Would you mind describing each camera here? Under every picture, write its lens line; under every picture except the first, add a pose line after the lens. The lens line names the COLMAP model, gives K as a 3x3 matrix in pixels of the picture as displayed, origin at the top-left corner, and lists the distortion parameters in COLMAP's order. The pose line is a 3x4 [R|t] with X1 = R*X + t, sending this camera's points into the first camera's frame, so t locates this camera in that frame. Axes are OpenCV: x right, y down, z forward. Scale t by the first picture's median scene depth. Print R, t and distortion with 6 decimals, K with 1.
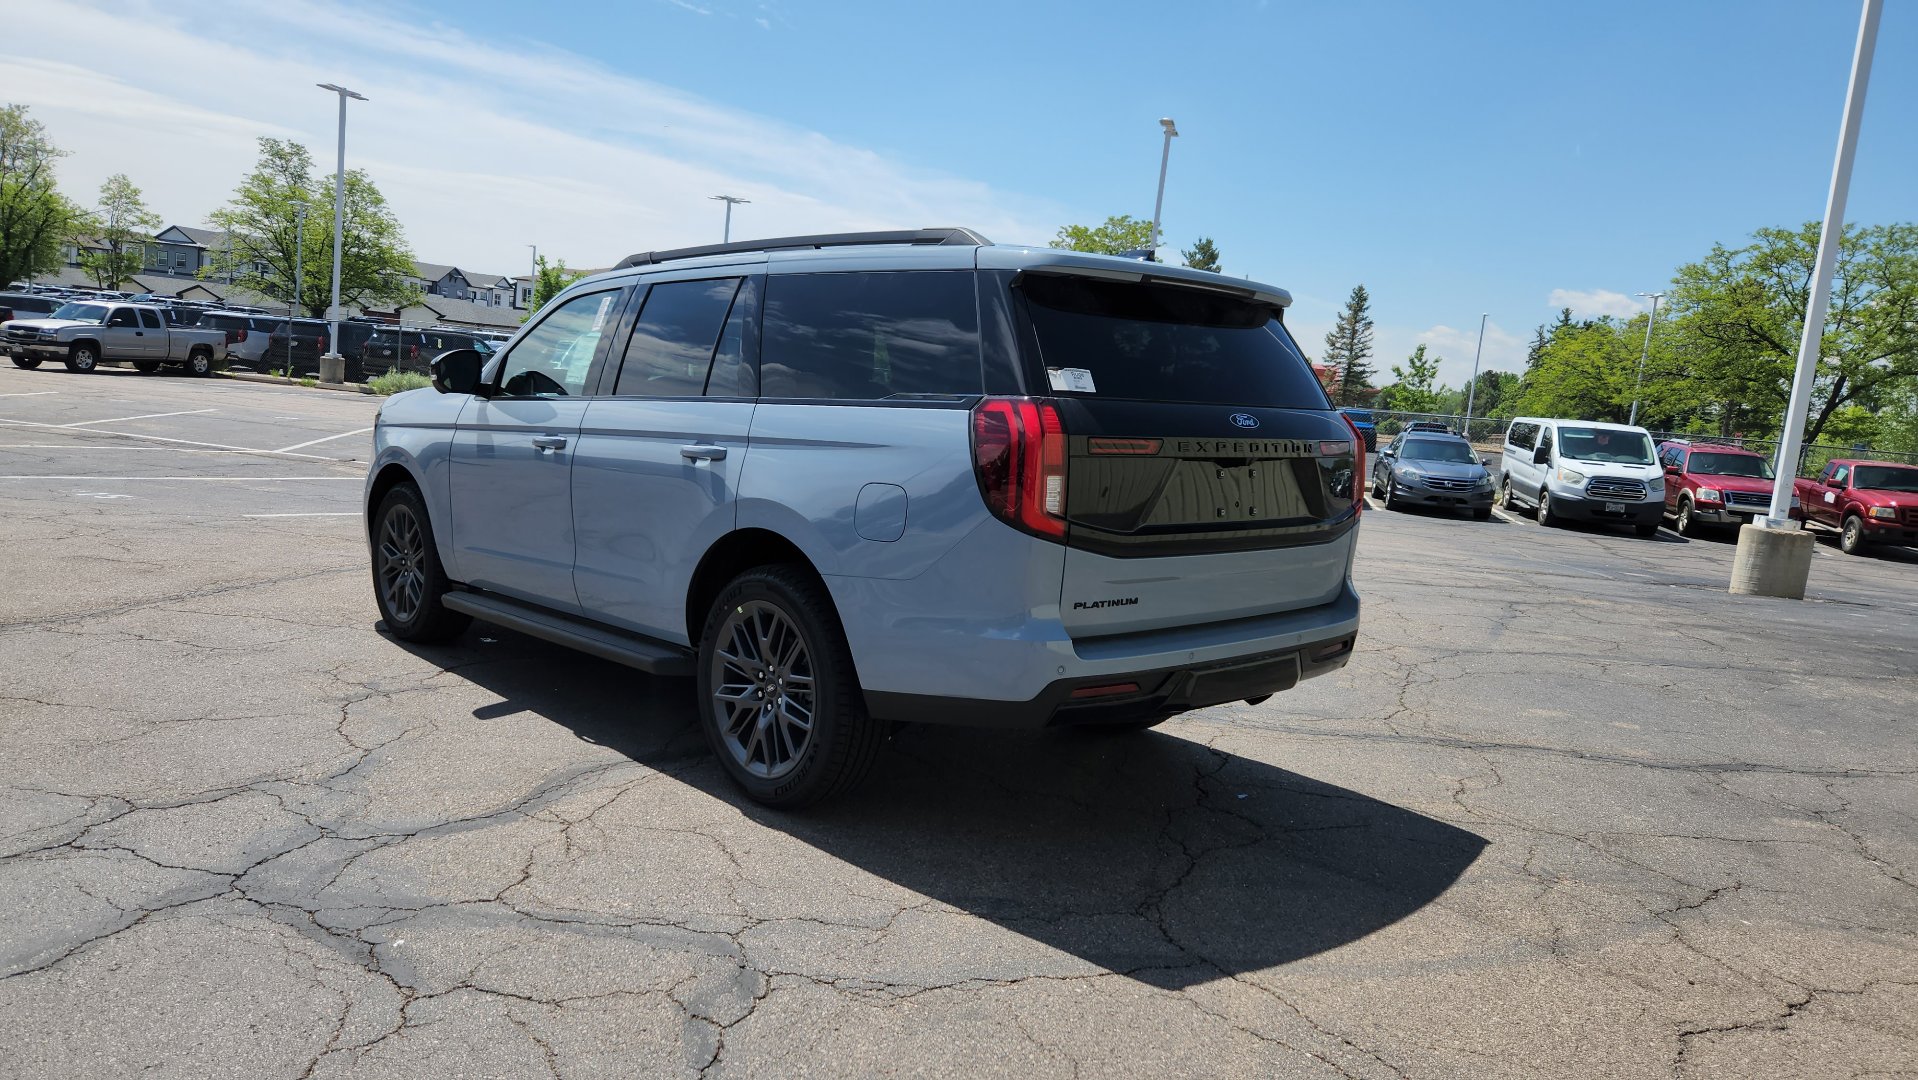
lens RADIAL K [[1286.4, 0, 938.4], [0, 1286.4, 521.6], [0, 0, 1]] dist [0.062810, -0.044688]
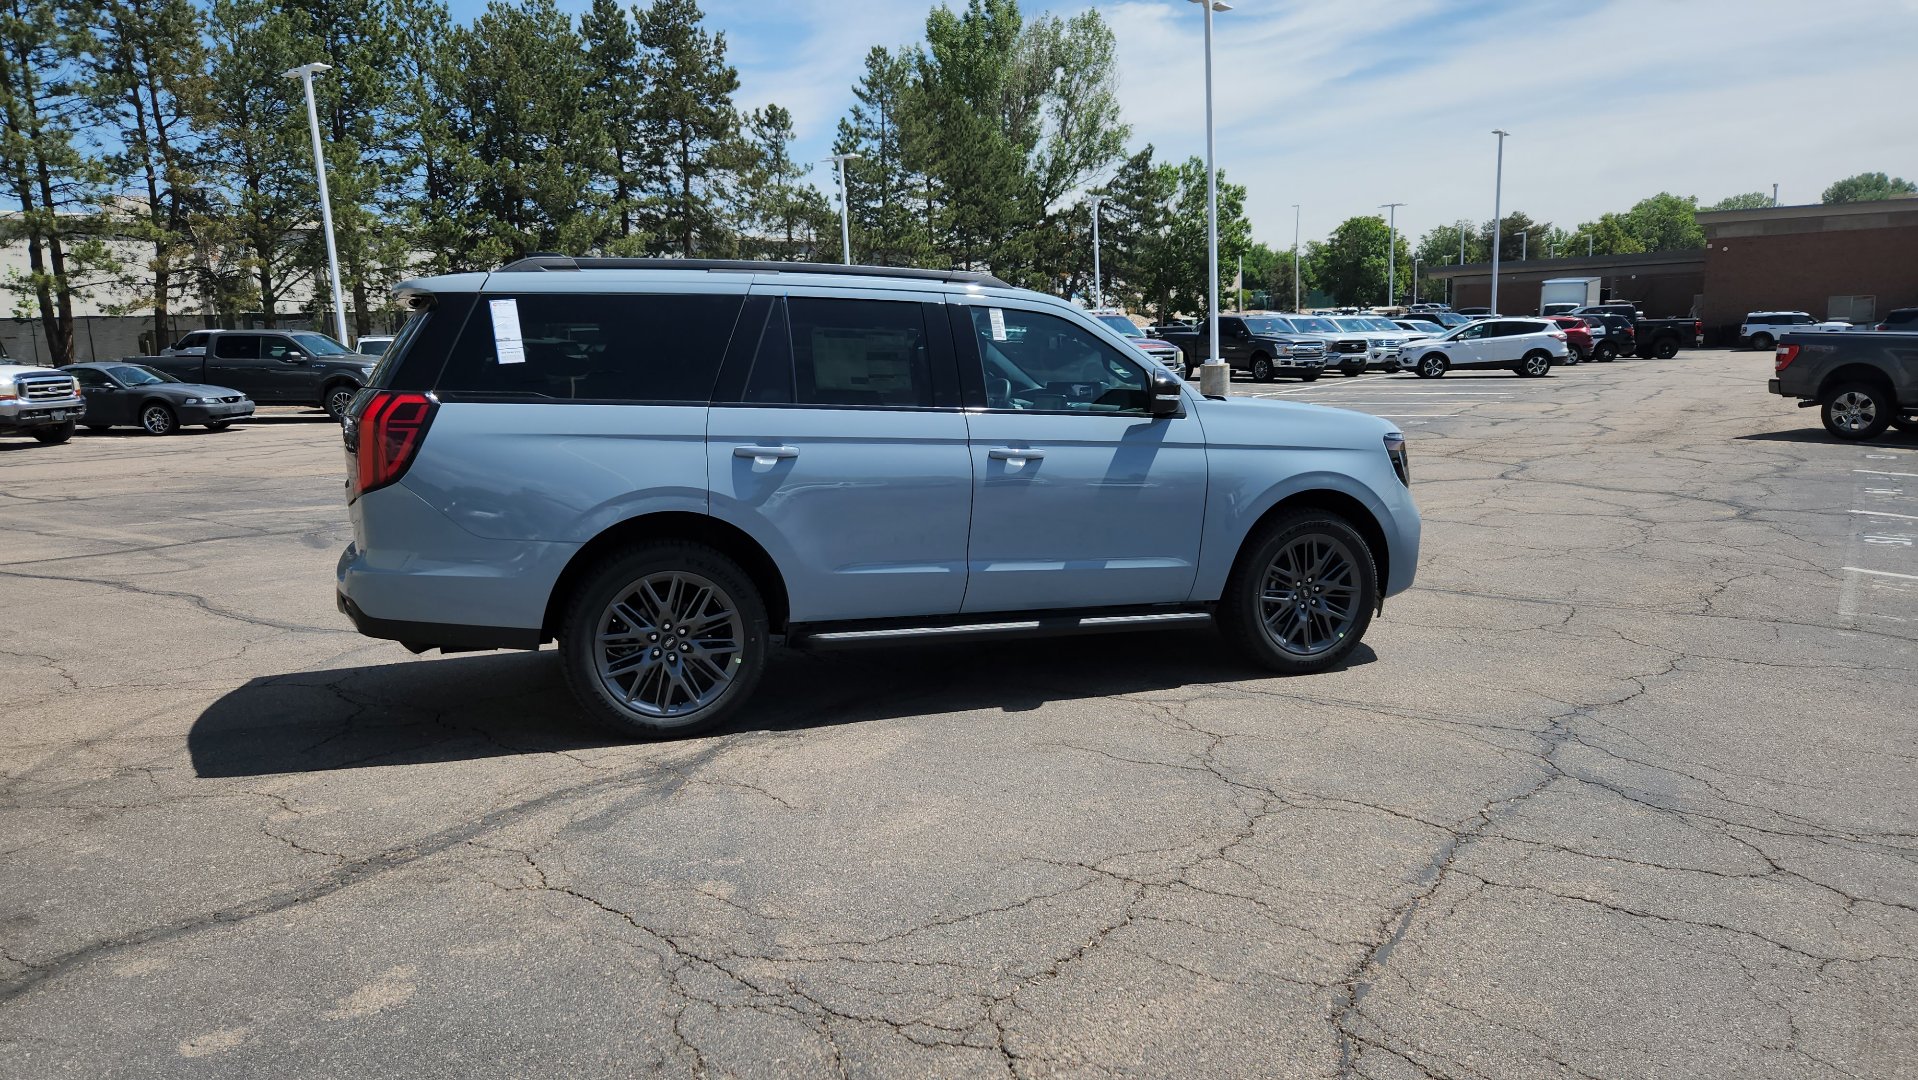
lens RADIAL K [[1284.4, 0, 926.3], [0, 1284.4, 536.9], [0, 0, 1]] dist [0.069174, -0.056131]
pose [[-0.377778, 0.066398, -0.923513, 1.141372], [-0.107919, 0.987469, 0.115143, -0.139928], [0.919586, 0.143163, -0.365878, 1.854331]]
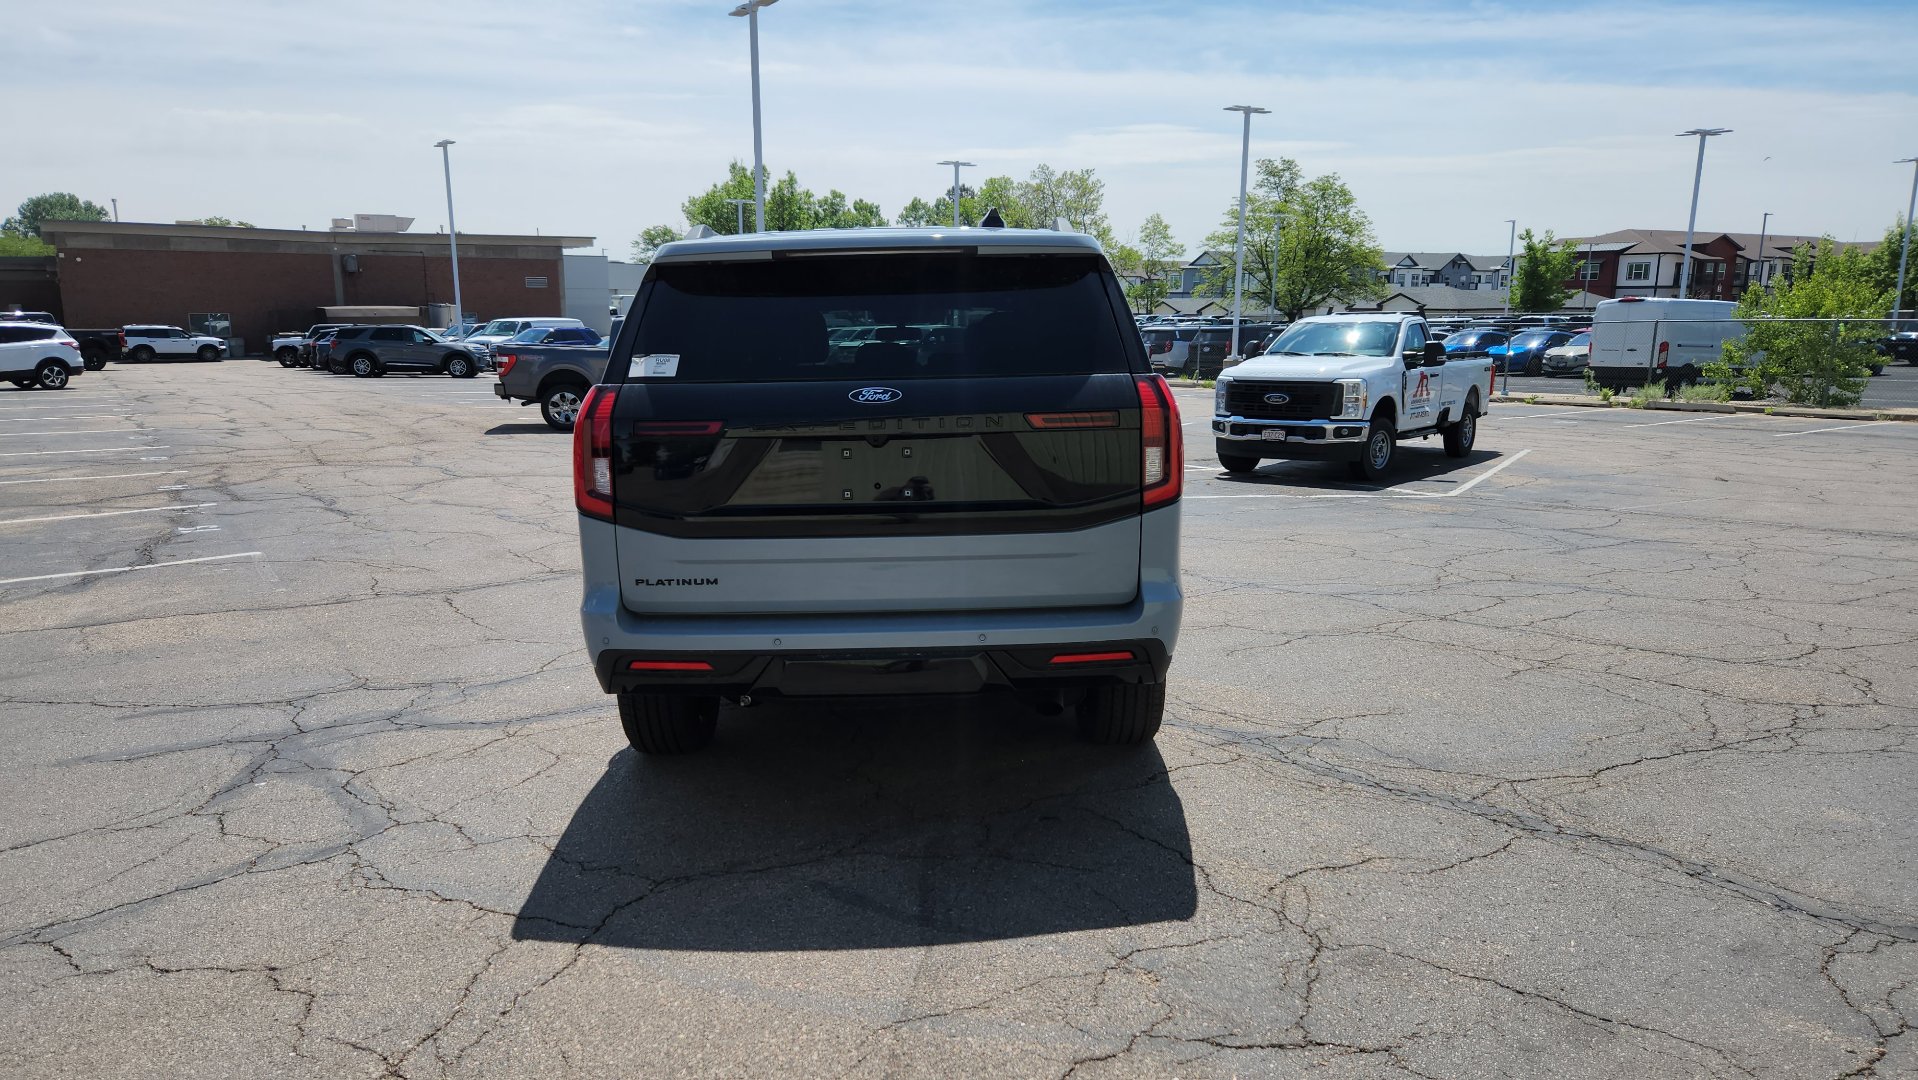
lens RADIAL K [[1286.4, 0, 926.1], [0, 1286.4, 542.7], [0, 0, 1]] dist [0.062810, -0.044688]
pose [[0.723915, 0.026746, -0.689370, 0.801317], [-0.010680, 0.999563, 0.027566, 0.001442], [0.689806, -0.012593, 0.723885, 0.321003]]
